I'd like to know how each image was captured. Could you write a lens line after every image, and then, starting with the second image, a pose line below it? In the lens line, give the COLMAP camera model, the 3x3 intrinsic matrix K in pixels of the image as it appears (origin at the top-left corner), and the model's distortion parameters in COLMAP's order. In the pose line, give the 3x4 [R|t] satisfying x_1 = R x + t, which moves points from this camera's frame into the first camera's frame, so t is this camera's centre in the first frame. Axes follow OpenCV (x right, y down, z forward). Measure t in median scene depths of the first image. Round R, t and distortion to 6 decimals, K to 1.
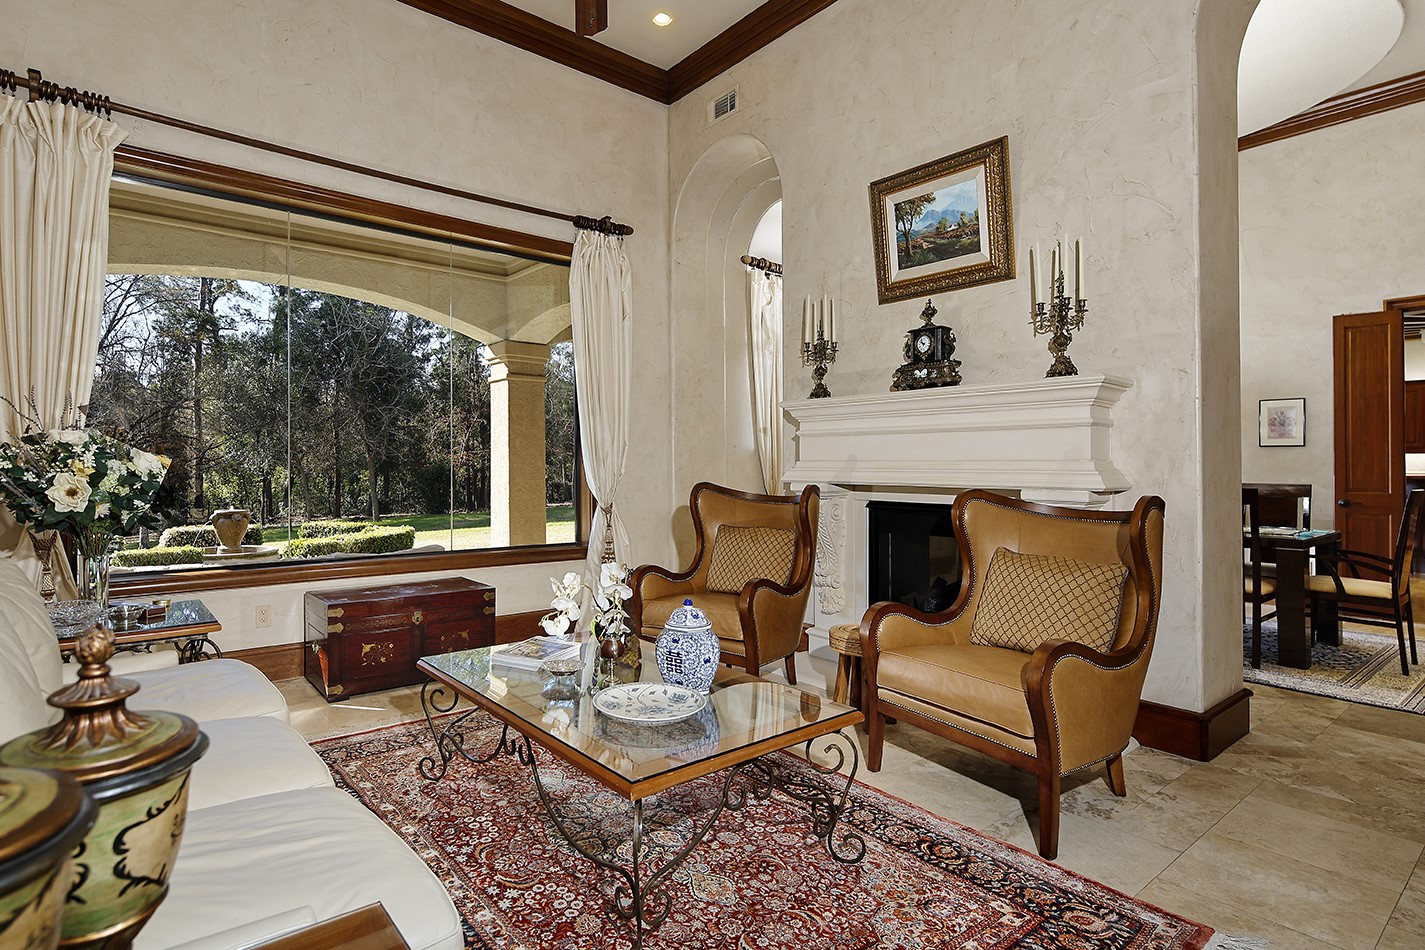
lens RADIAL K [[746.0, 0, 709.8], [0, 746.0, 455.0], [0, 0, 1]] dist [-0.000104, -0.000094]
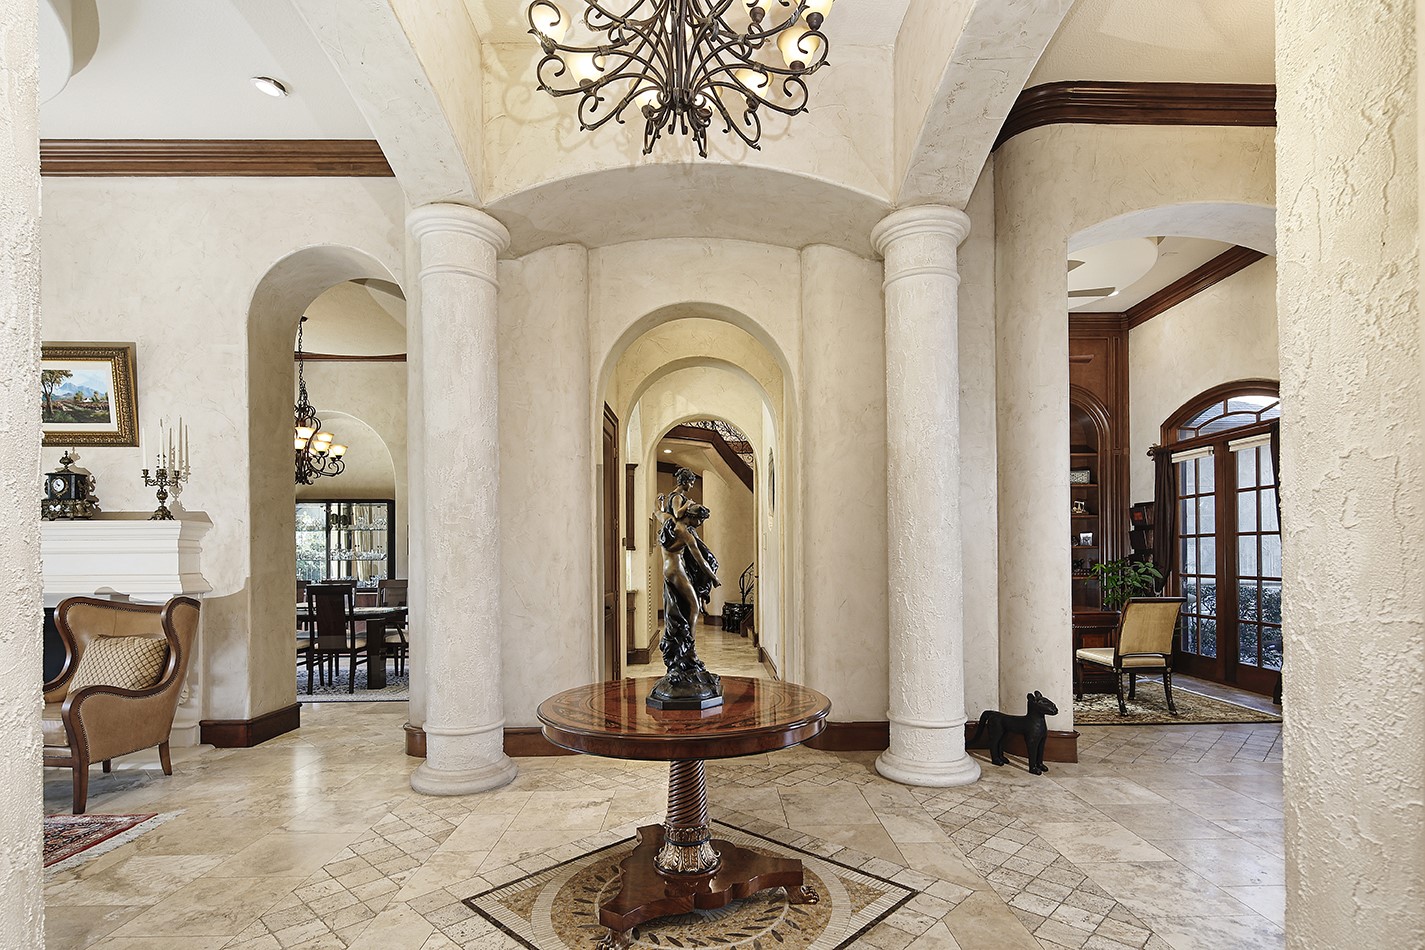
lens RADIAL K [[668.0, 0, 712.0], [0, 668.0, 547.8], [0, 0, 1]] dist [-0.002152, -0.000661]
pose [[0.634011, 0.002286, 0.773321, 0.112117], [-0.000645, 0.999997, -0.002427, -0.038075], [-0.773324, 0.001040, 0.634010, -0.630817]]
